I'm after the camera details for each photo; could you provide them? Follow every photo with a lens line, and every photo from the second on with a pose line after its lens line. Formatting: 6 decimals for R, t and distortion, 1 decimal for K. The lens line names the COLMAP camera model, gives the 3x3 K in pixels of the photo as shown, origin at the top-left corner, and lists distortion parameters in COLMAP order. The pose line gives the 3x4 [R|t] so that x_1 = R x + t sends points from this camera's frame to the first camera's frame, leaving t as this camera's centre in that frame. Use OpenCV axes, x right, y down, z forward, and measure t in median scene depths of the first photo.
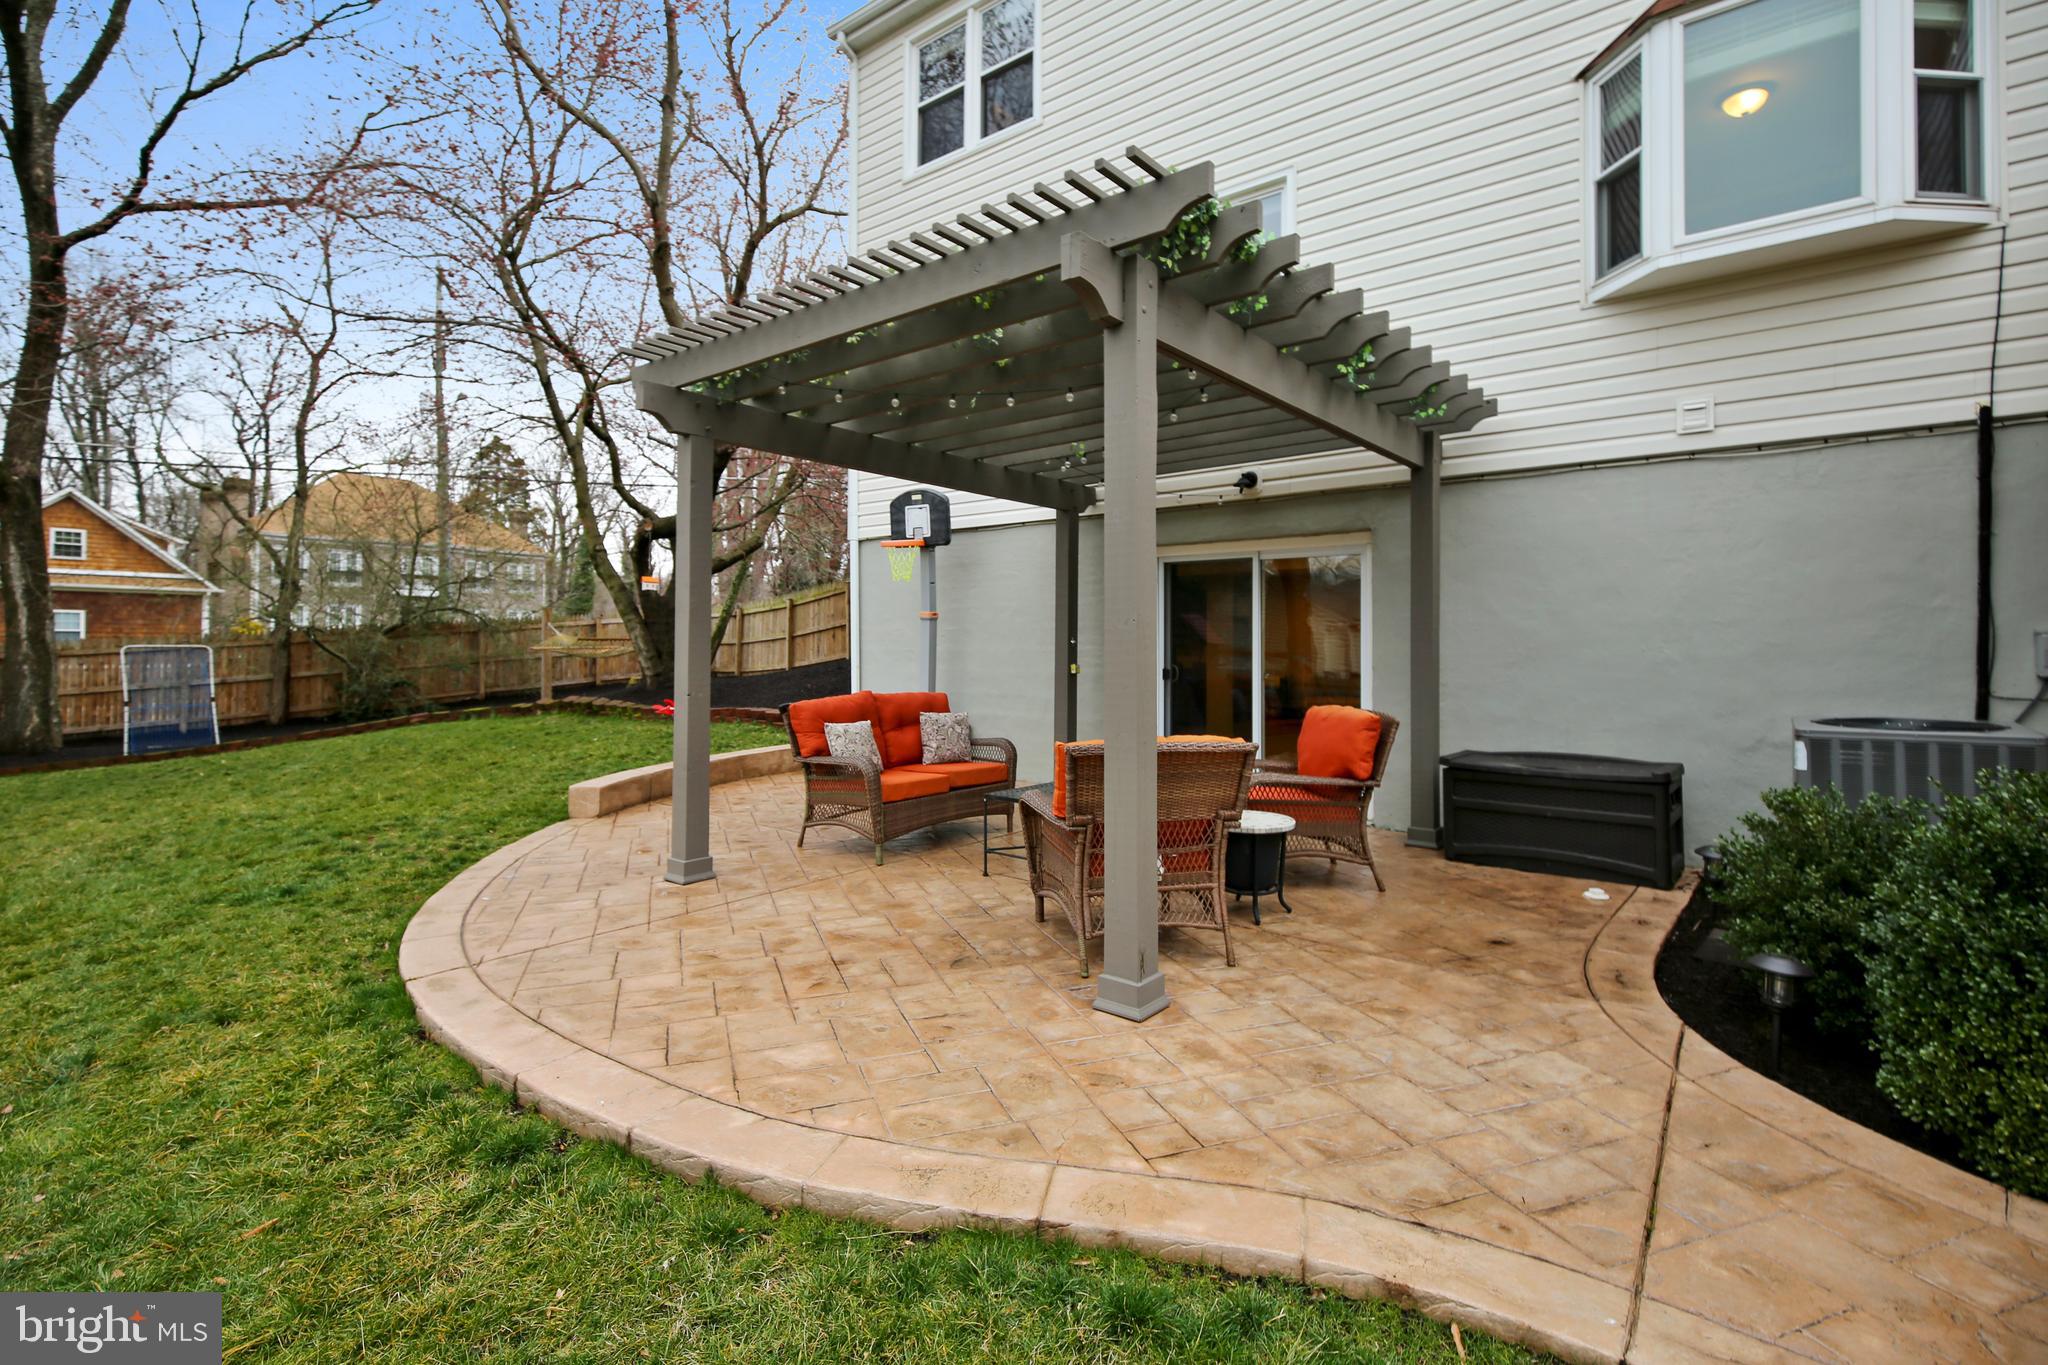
lens RADIAL K [[941.6, 0, 1011.6], [0, 941.6, 638.8], [0, 0, 1]] dist [-0.000109, 0.000094]
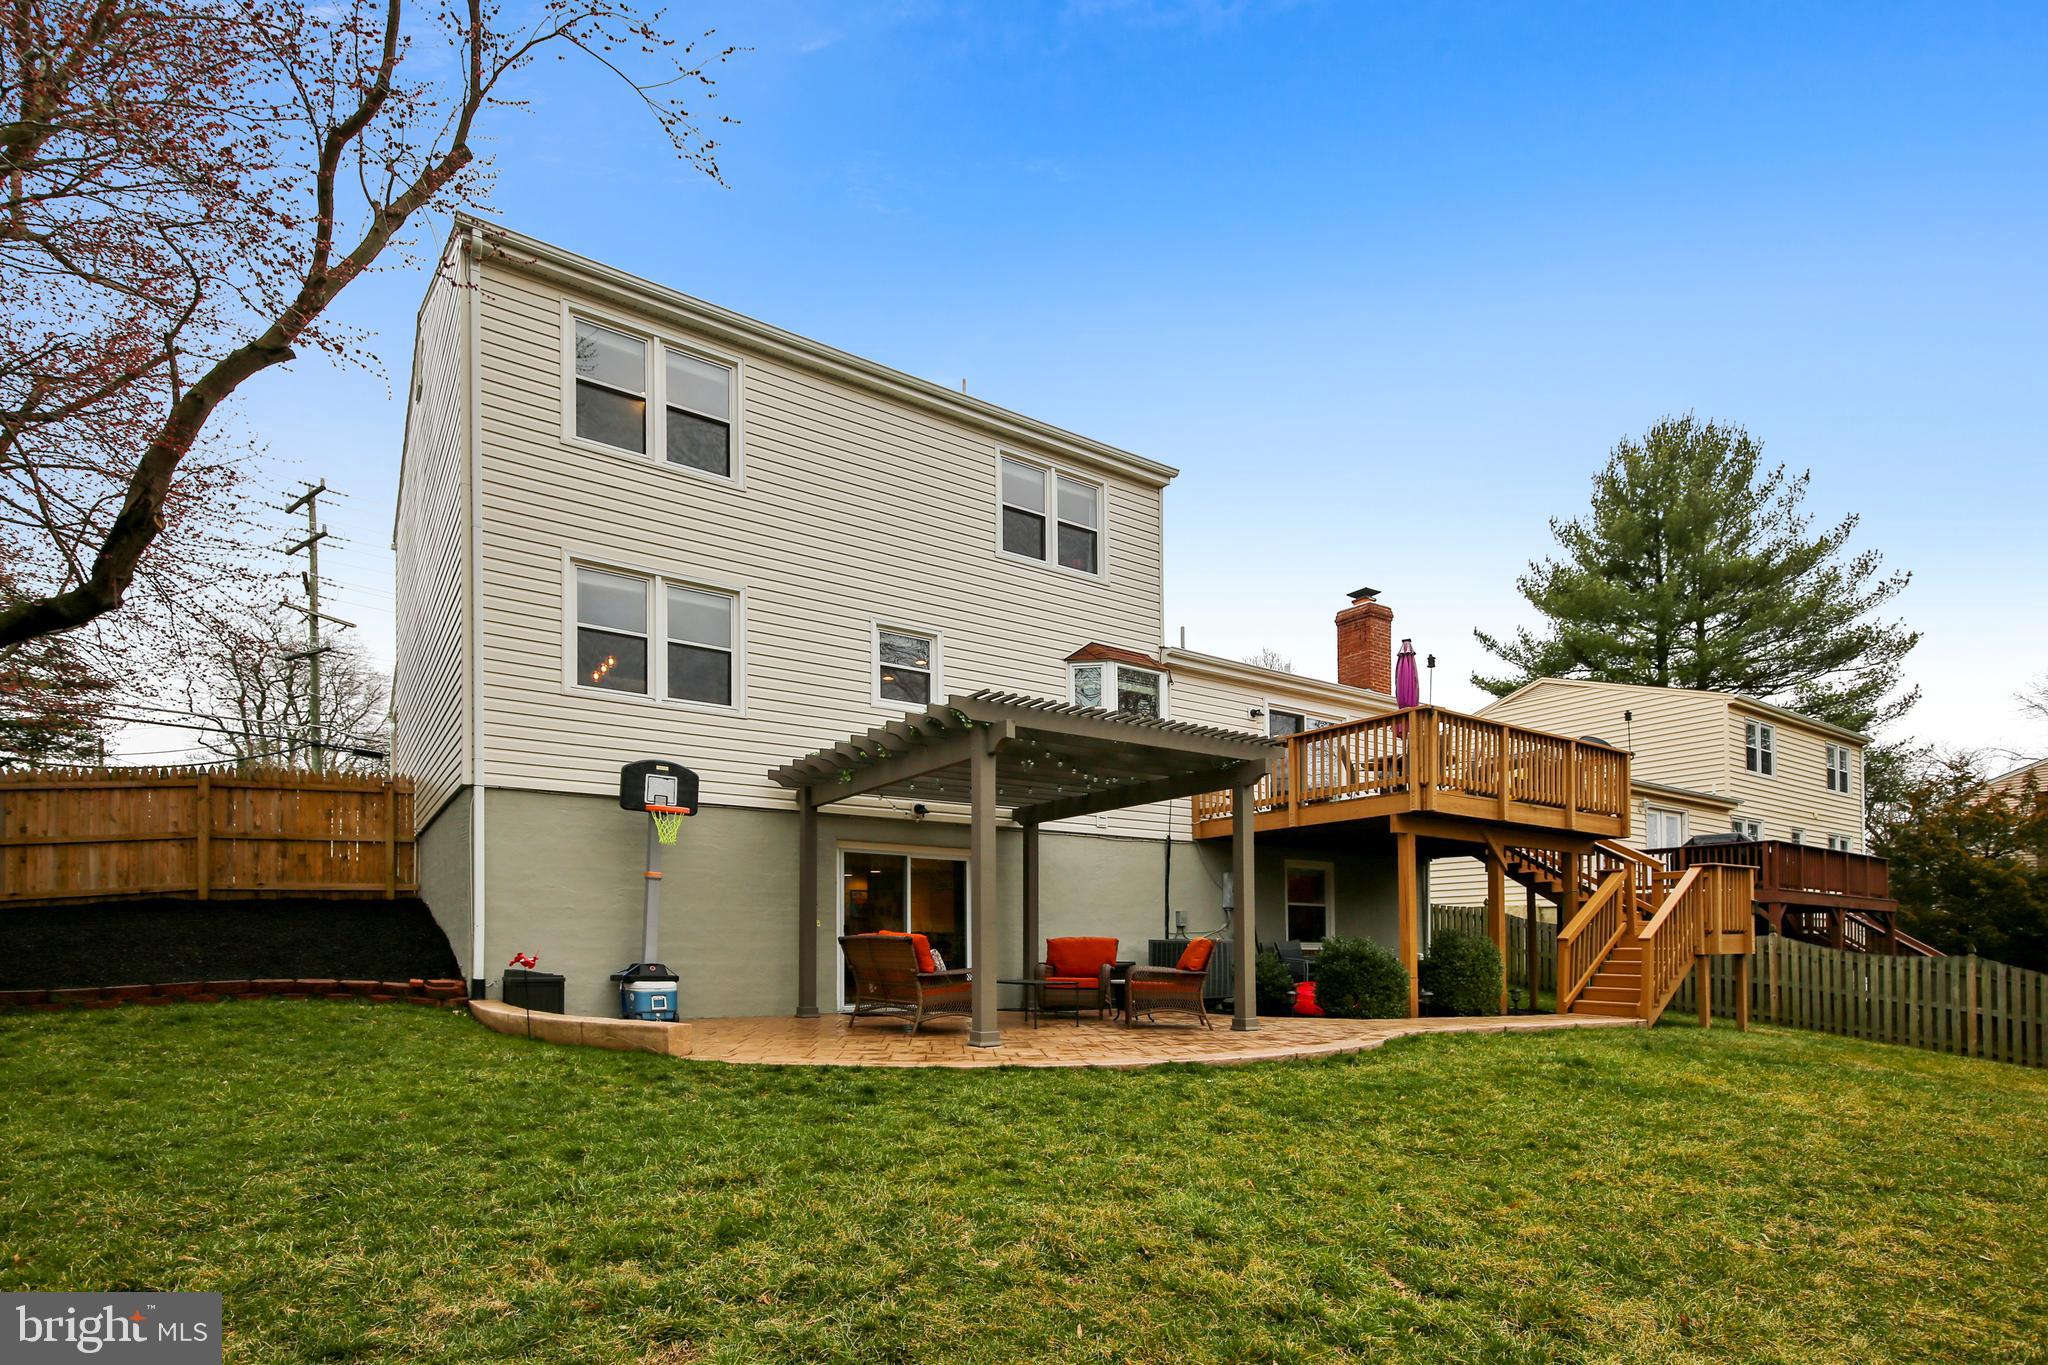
lens RADIAL K [[845.1, 0, 1022.8], [0, 845.1, 902.6], [0, 0, 1]] dist [-0.001301, -0.000299]
pose [[0.366286, 0.049107, 0.929206, -0.992368], [-0.007118, 0.998725, -0.049975, 0.061078], [-0.930475, 0.011691, 0.366168, 0.291148]]
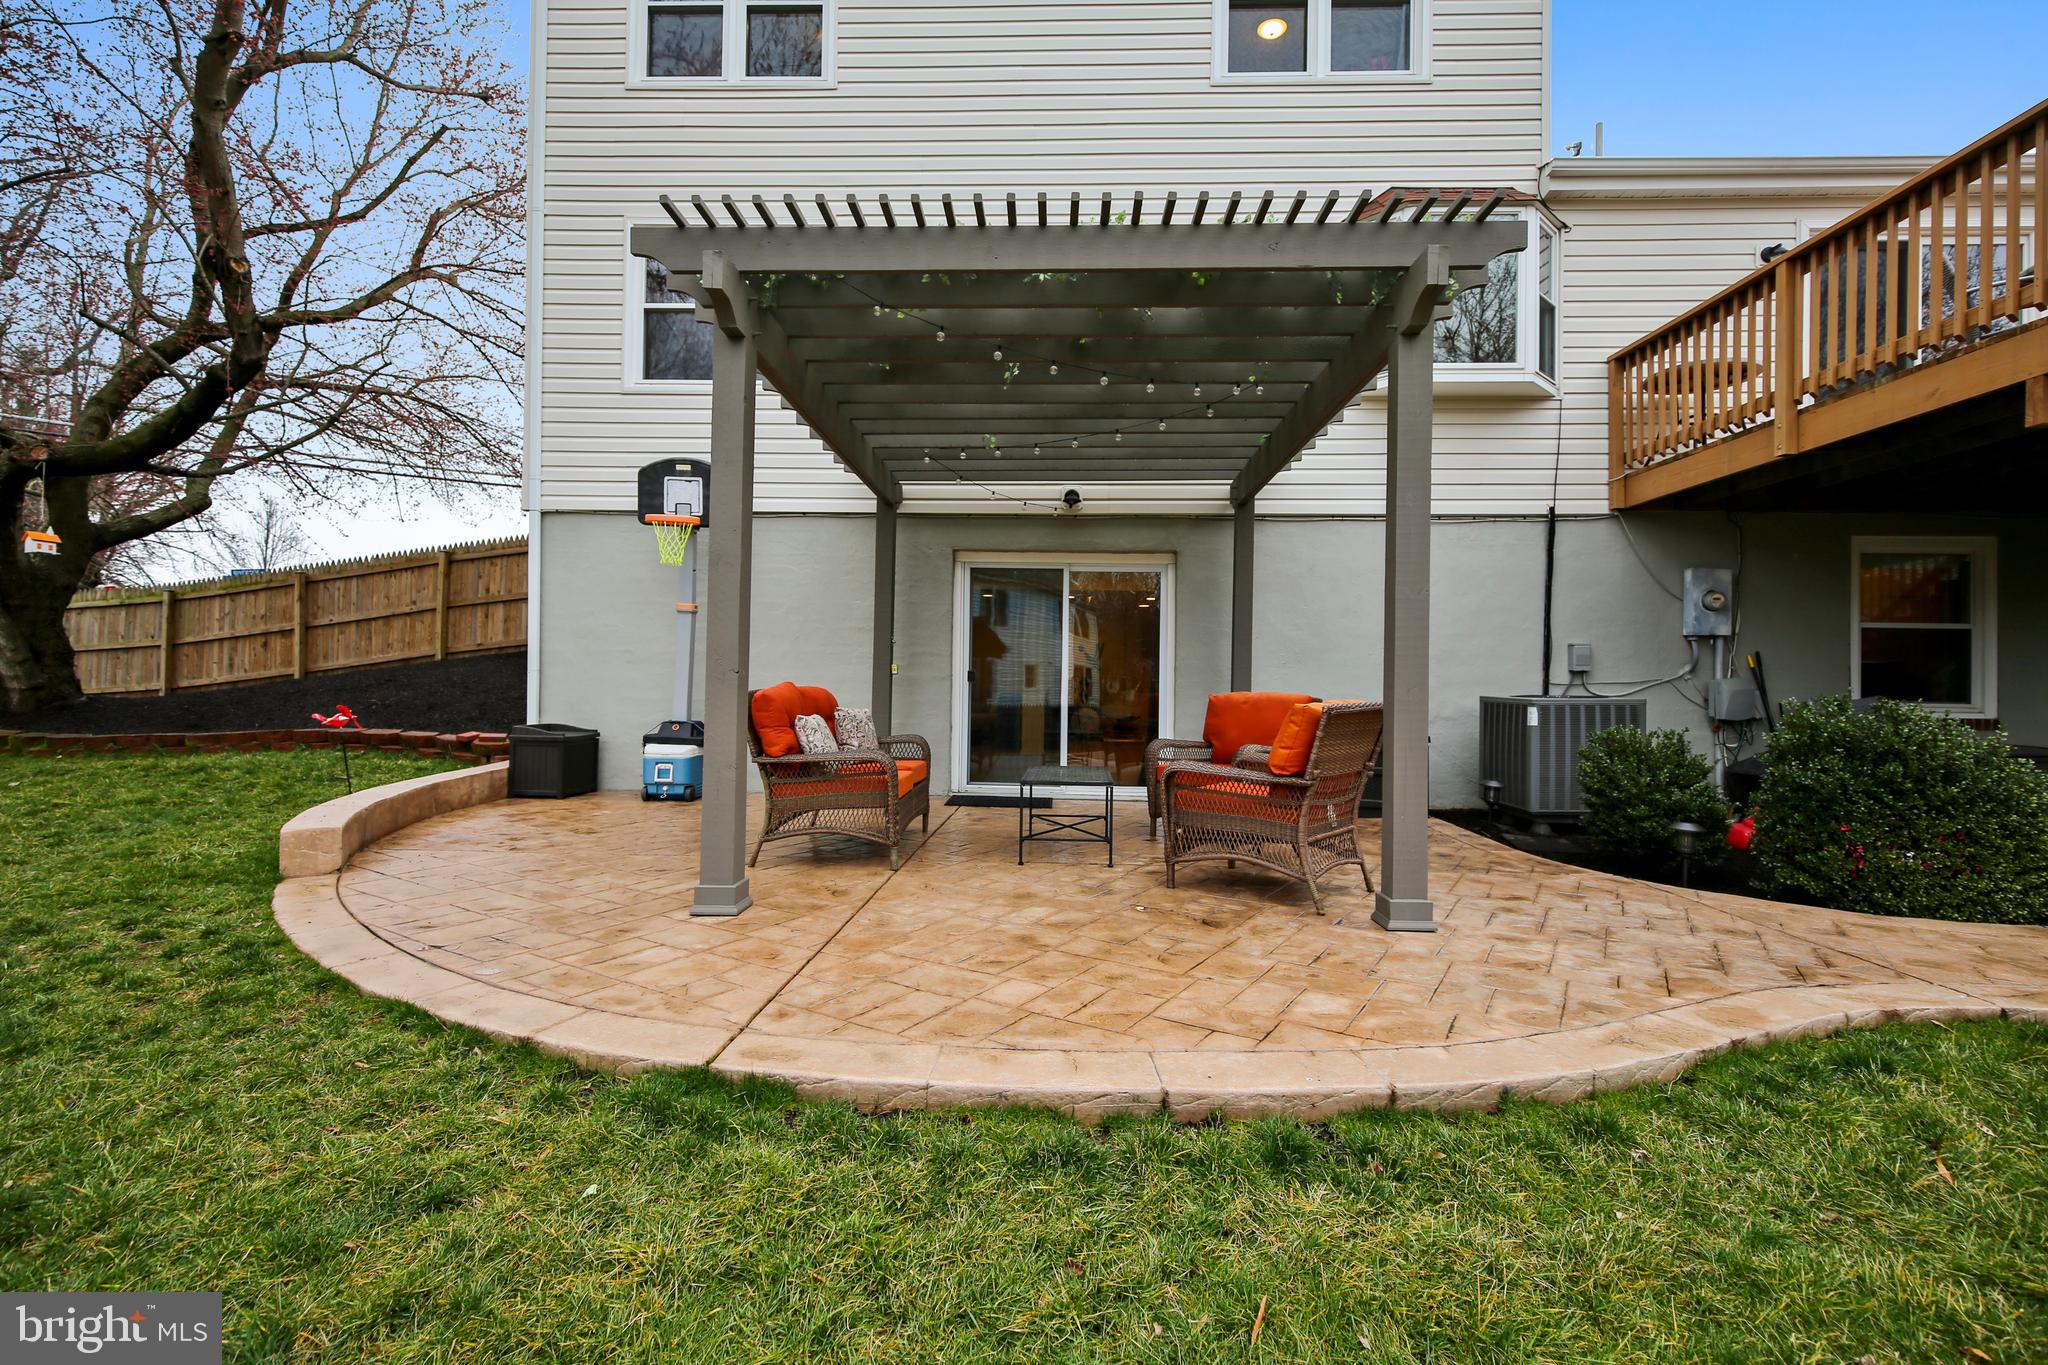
lens RADIAL K [[930.9, 0, 1036.9], [0, 930.9, 671.9], [0, 0, 1]] dist [0.019181, -0.011453]
pose [[0.793697, 0.019204, 0.608011, -0.413576], [-0.015546, 0.999815, -0.011286, 0.044259], [-0.608115, -0.000494, 0.793849, 0.161726]]
